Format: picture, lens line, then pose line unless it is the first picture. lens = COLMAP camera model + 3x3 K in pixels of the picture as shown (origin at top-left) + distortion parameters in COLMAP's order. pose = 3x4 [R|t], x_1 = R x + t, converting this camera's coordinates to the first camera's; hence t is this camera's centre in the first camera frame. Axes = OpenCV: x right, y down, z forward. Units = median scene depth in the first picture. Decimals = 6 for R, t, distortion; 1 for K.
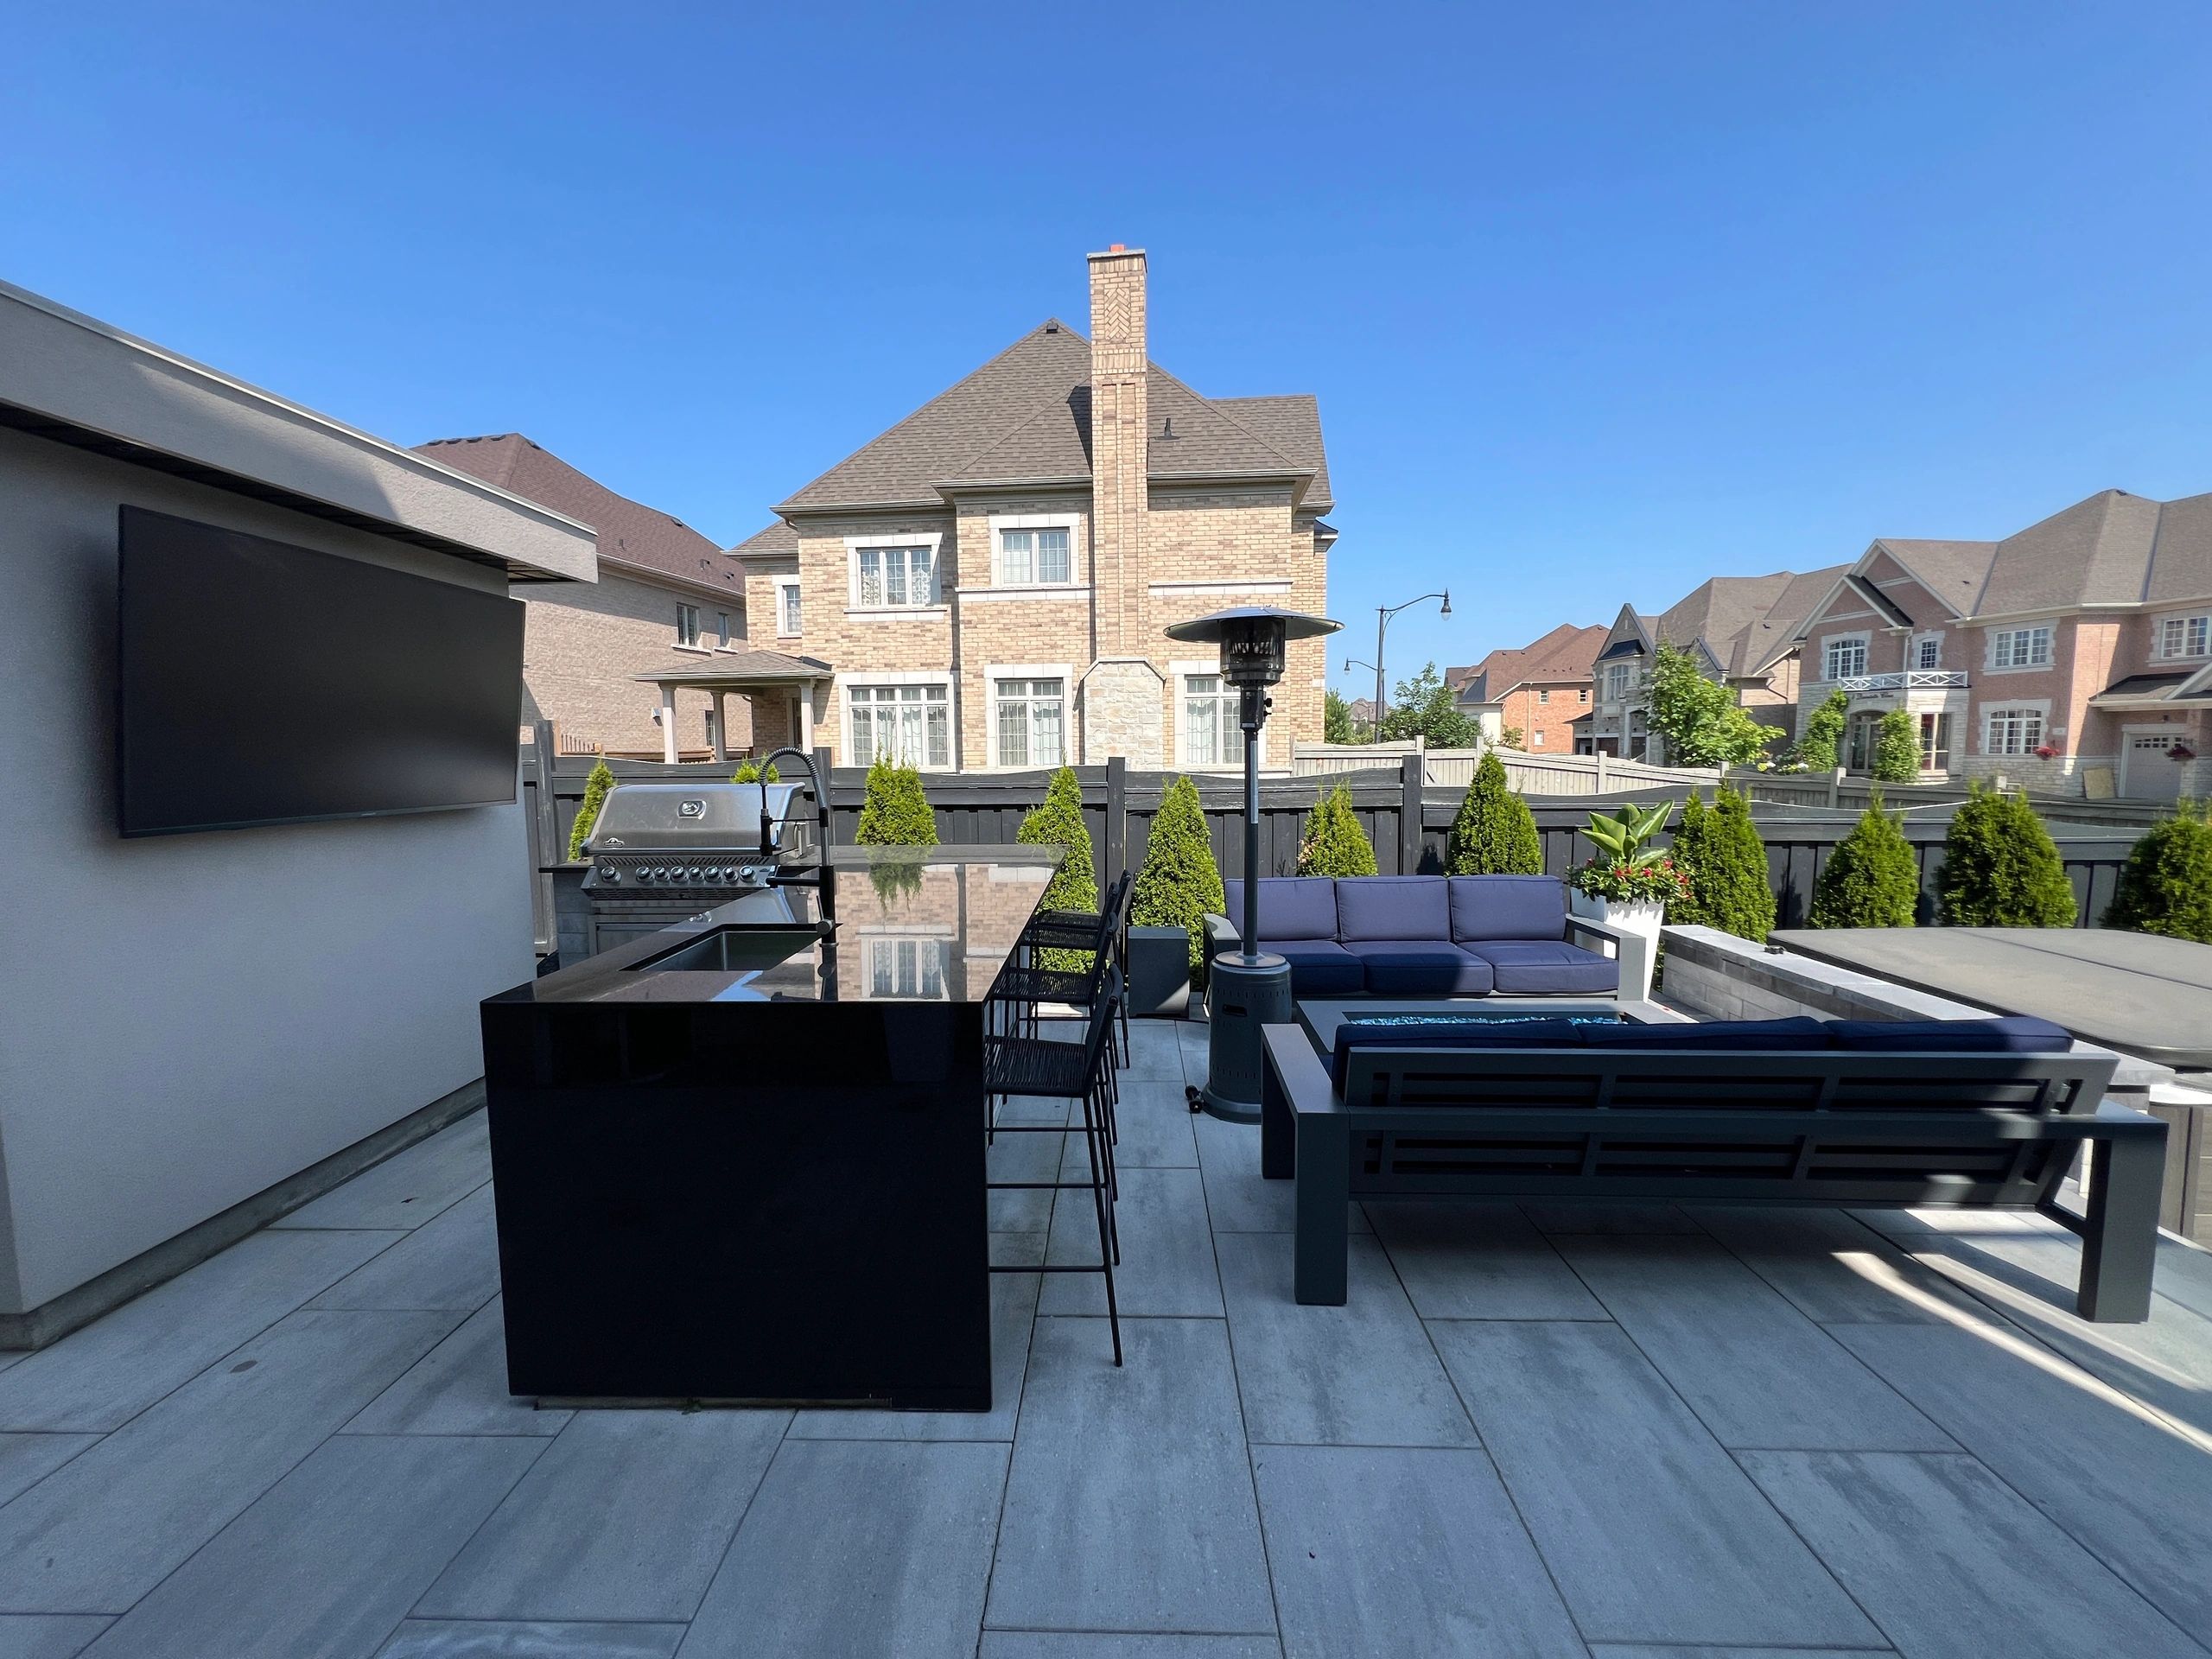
lens RADIAL K [[882.6, 0, 1099.8], [0, 882.6, 827.2], [0, 0, 1]] dist [-0.001089, -0.000204]
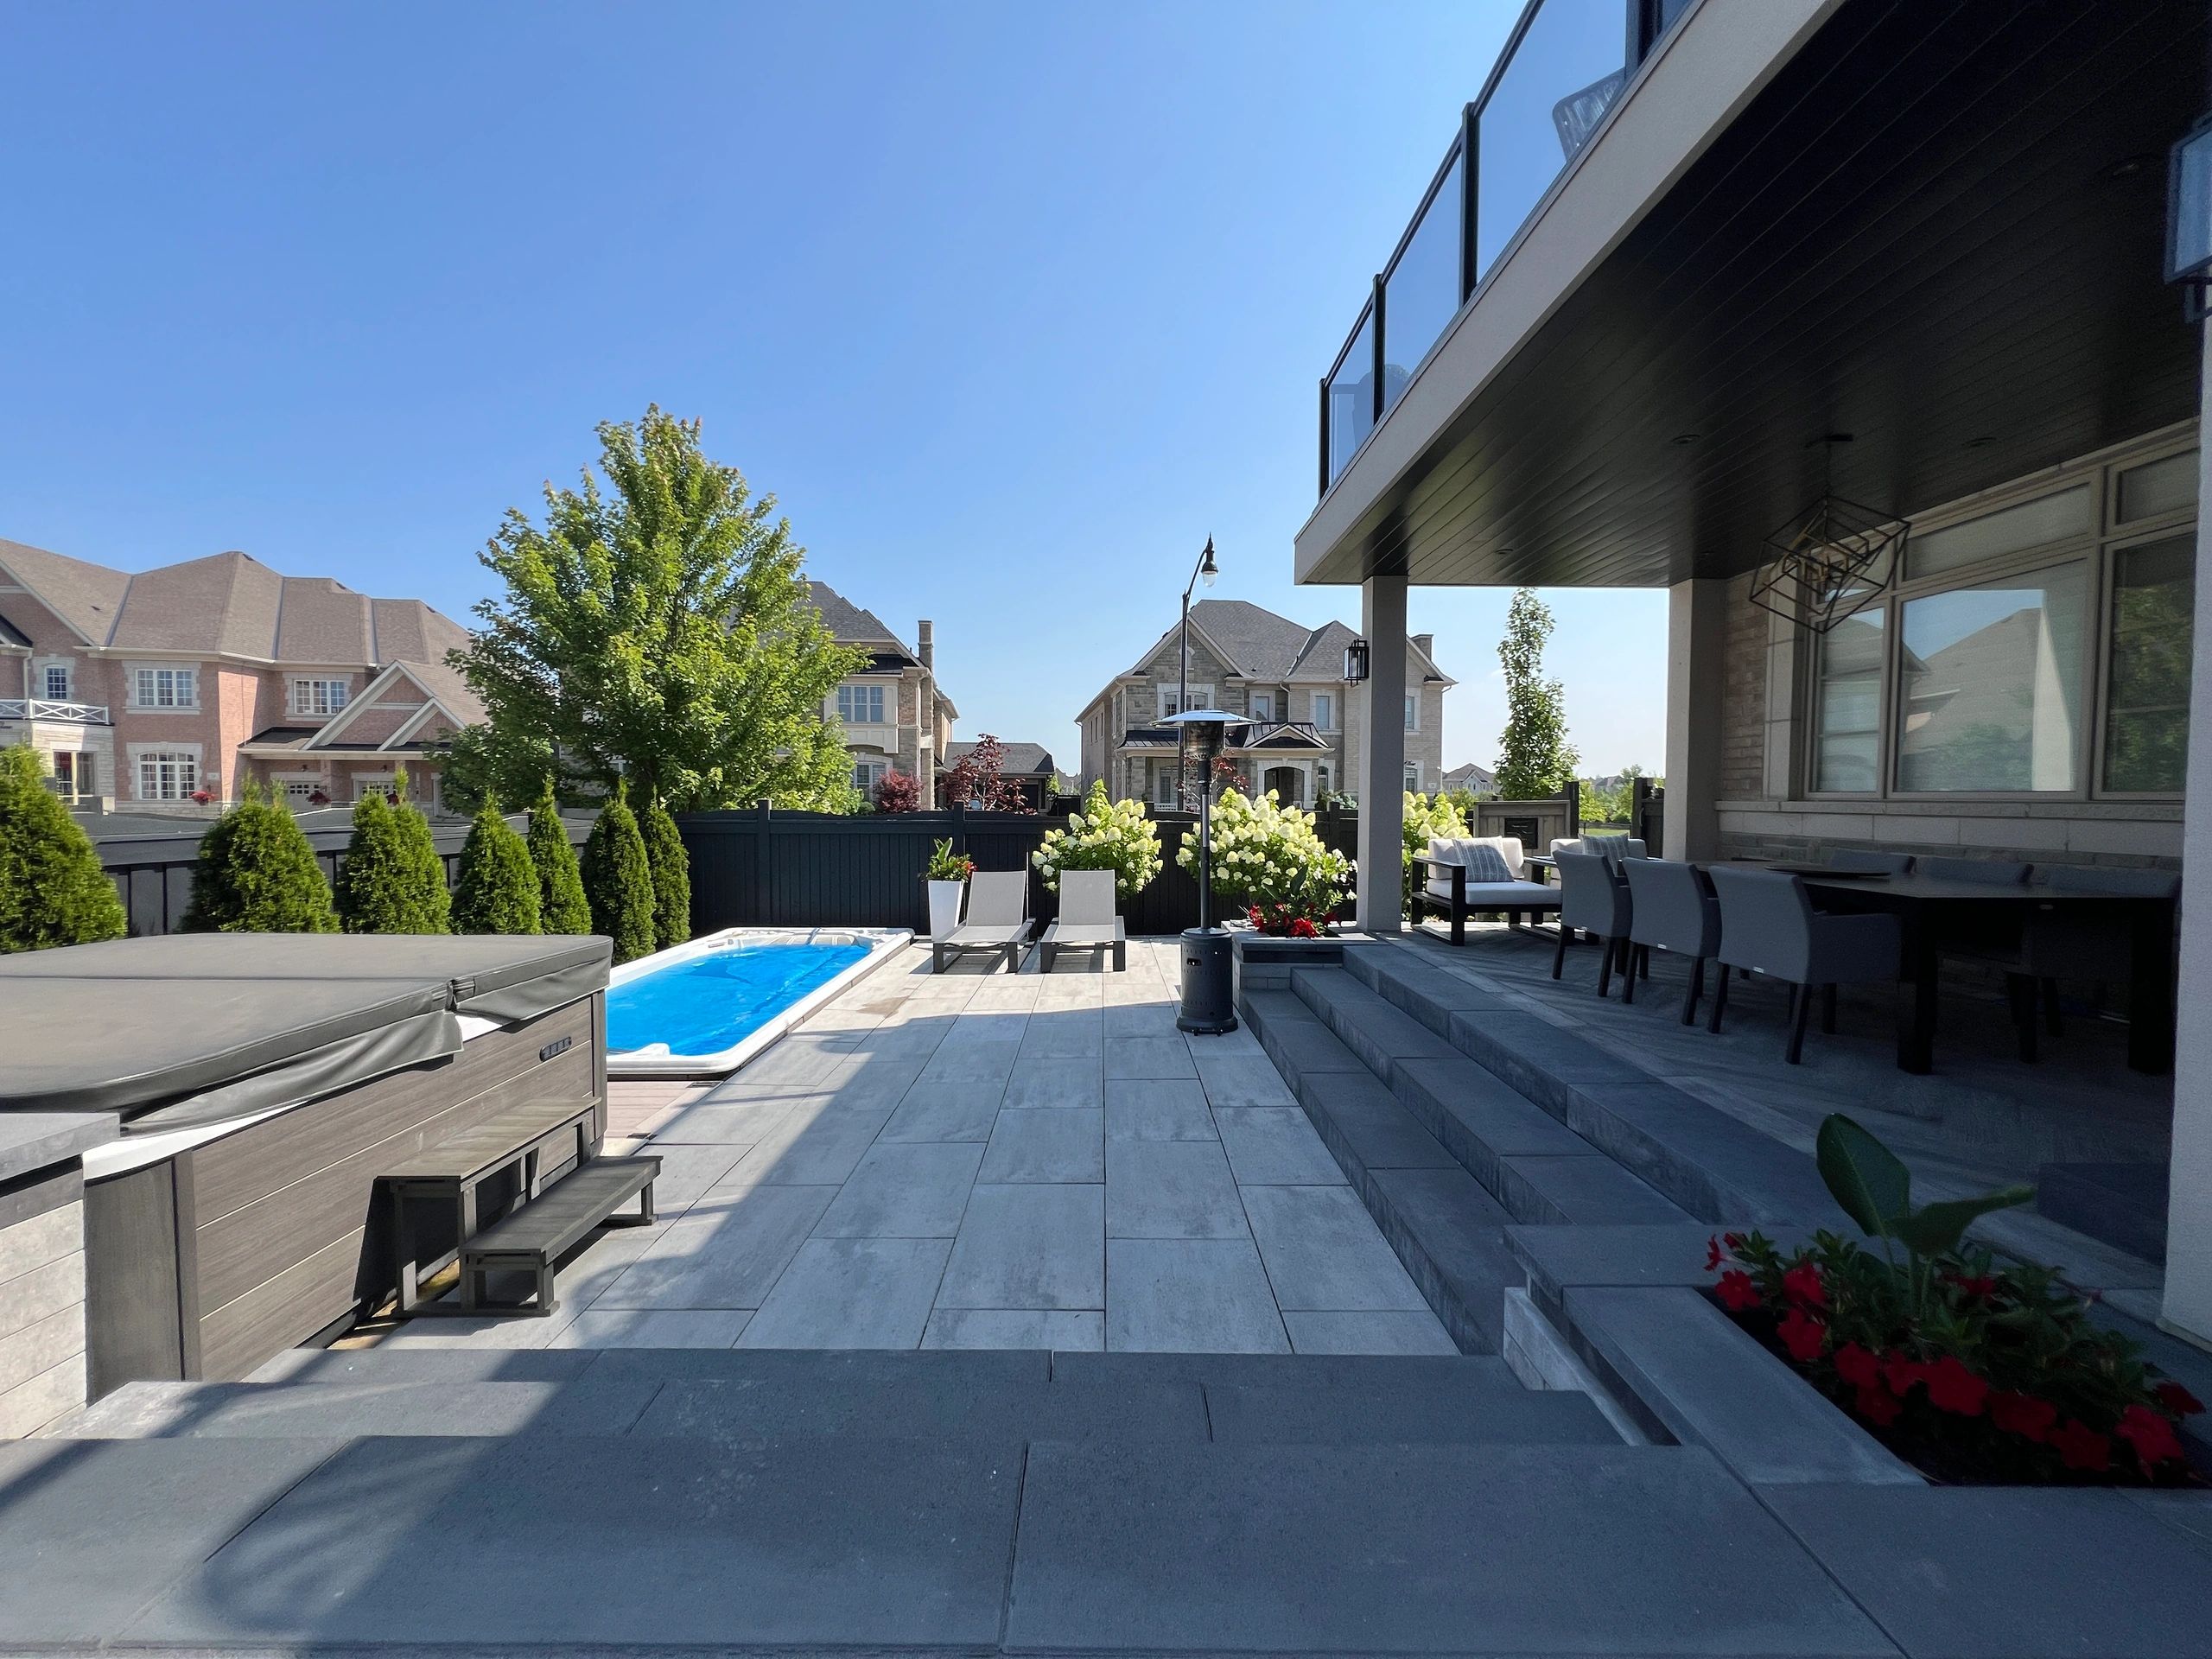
lens RADIAL K [[882.6, 0, 1099.8], [0, 882.6, 827.2], [0, 0, 1]] dist [-0.001089, -0.000204]
pose [[-0.029462, -0.021587, 0.999333, 0.103159], [0.088541, 0.995780, 0.024120, 0.021631], [-0.995637, 0.089192, -0.027427, 0.057727]]
